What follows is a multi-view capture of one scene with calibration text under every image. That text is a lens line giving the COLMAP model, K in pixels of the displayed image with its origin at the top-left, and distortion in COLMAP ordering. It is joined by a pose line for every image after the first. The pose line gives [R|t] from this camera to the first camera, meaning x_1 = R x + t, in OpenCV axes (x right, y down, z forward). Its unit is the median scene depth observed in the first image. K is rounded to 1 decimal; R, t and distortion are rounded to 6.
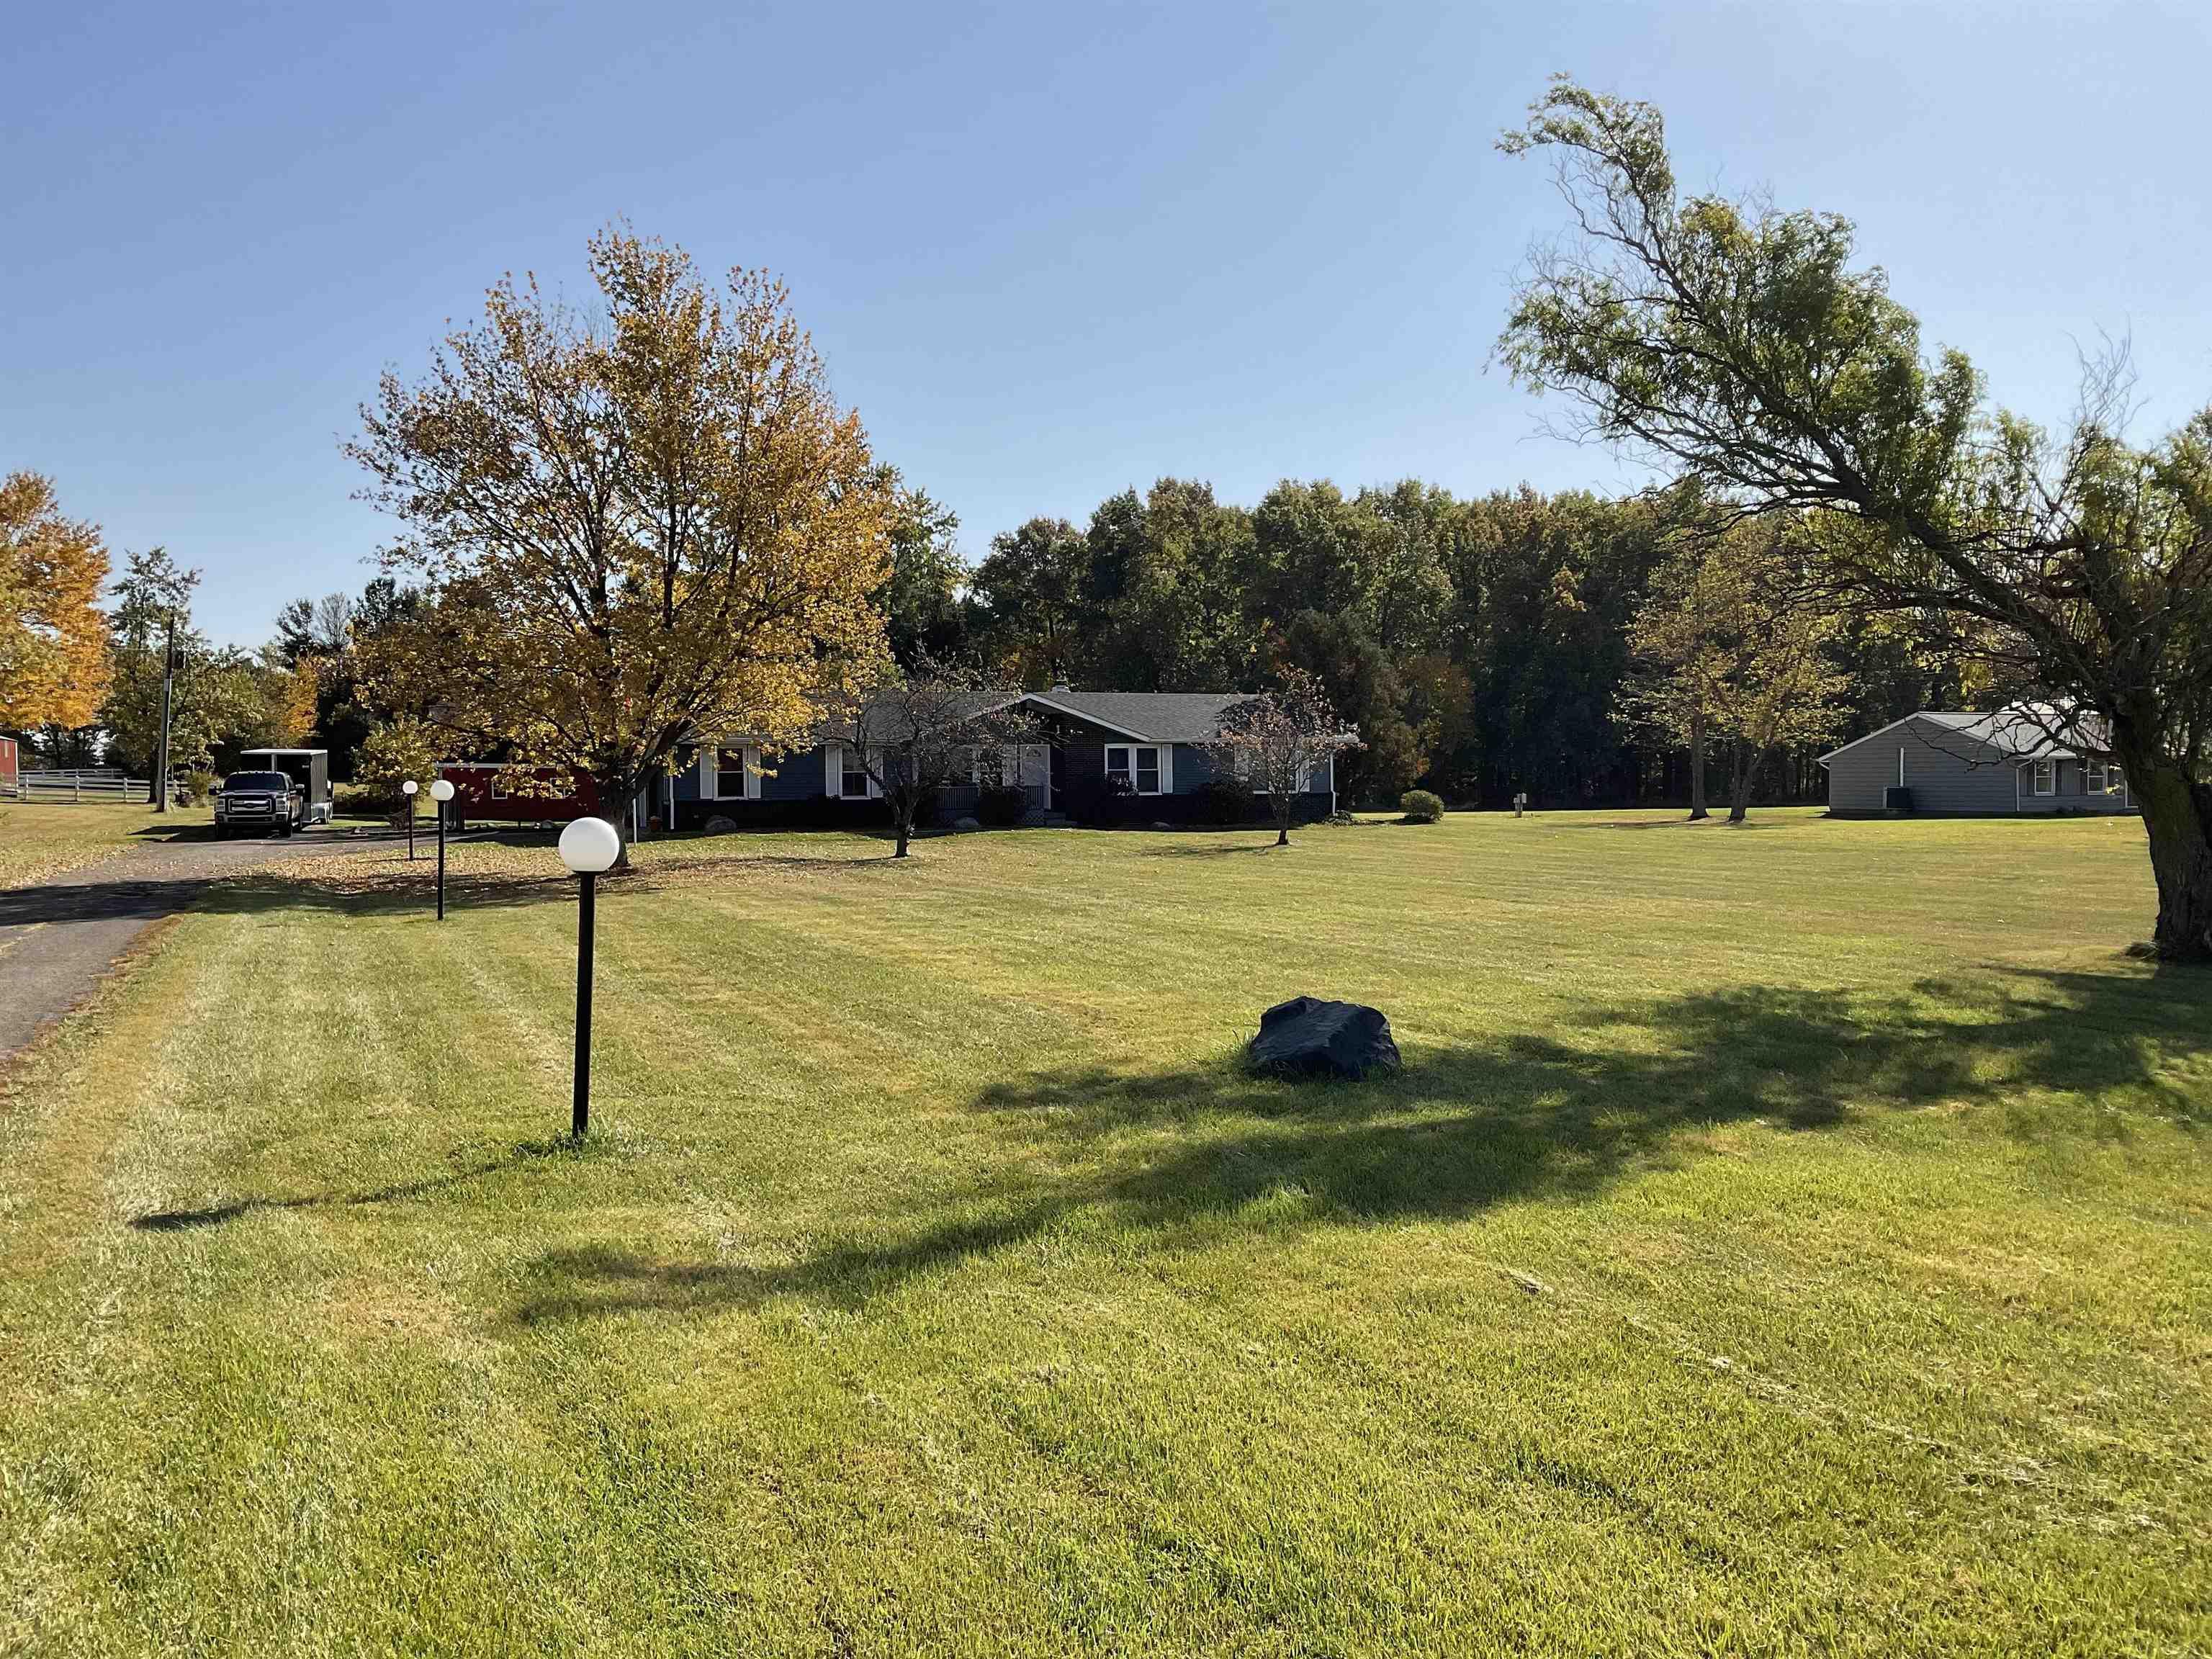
lens RADIAL K [[1840.6, 0, 1106.0], [0, 1840.6, 829.5], [0, 0, 1]] dist [0.177341, -0.404293]
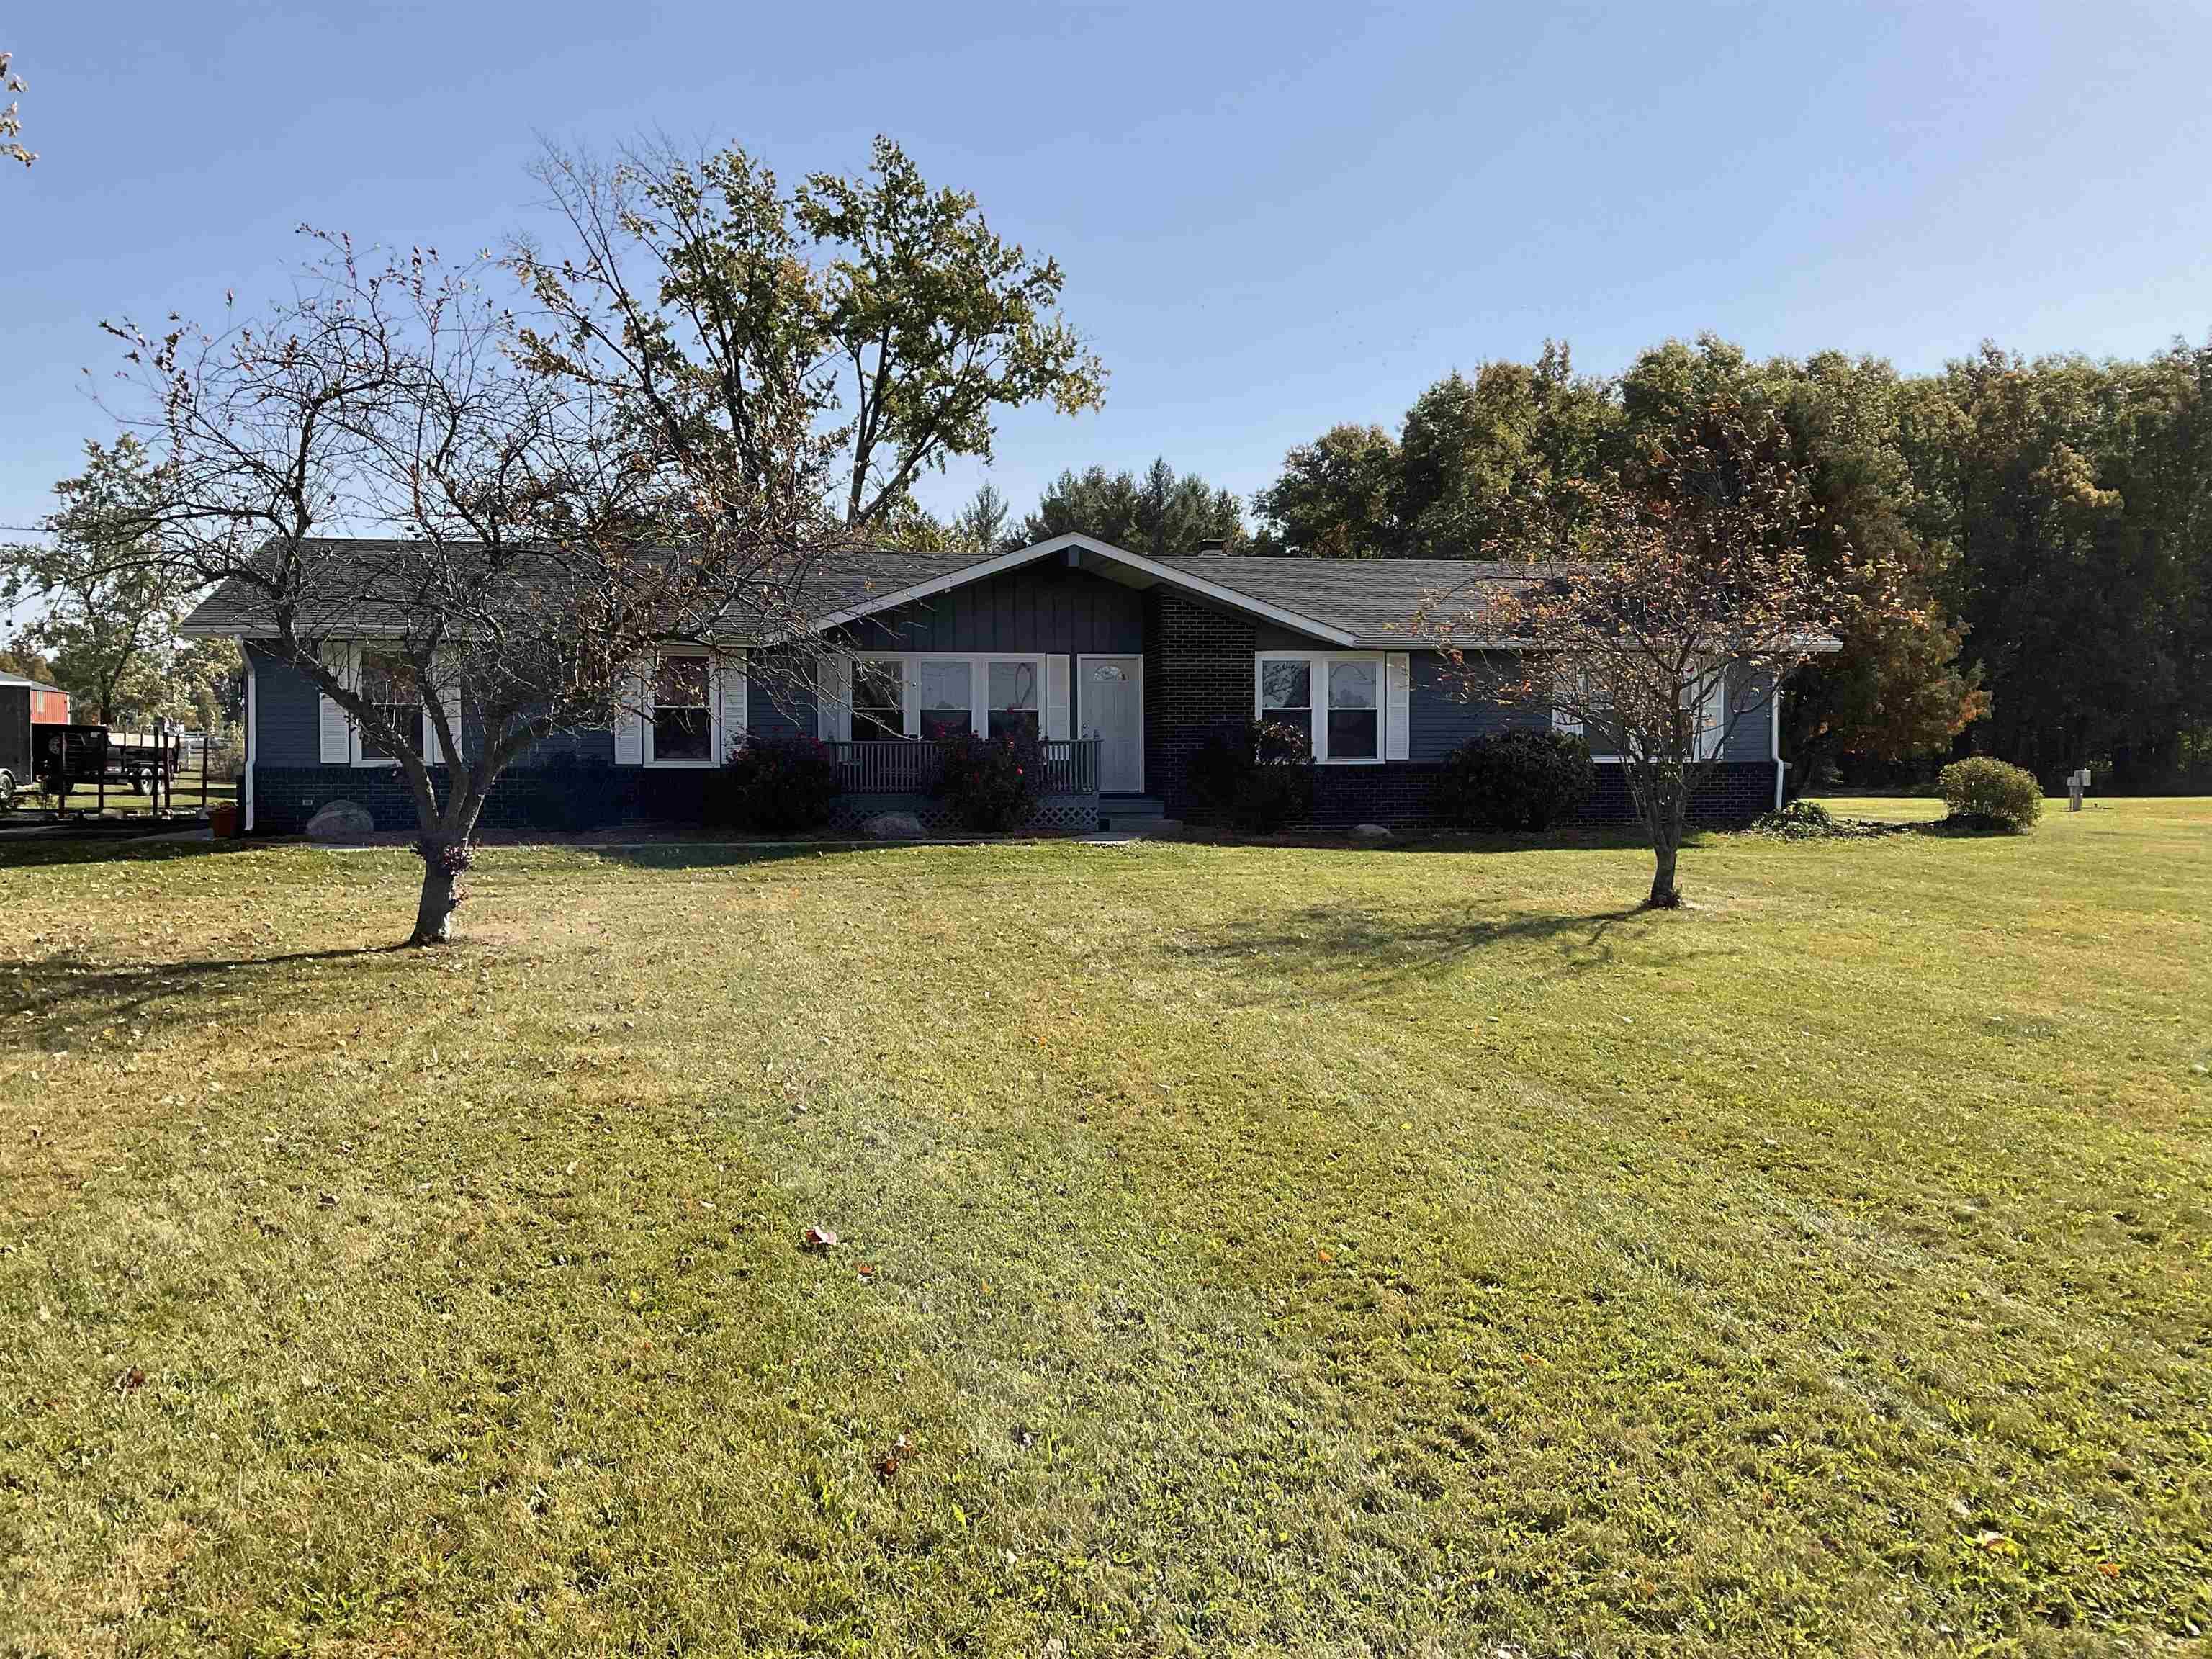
lens RADIAL K [[1840.6, 0, 1106.0], [0, 1840.6, 829.5], [0, 0, 1]] dist [0.177341, -0.404293]
pose [[0.982049, 0.013693, -0.188127, 0.030370], [-0.011090, 0.999828, 0.014879, -0.005279], [0.188298, -0.012526, 0.982032, 0.328937]]
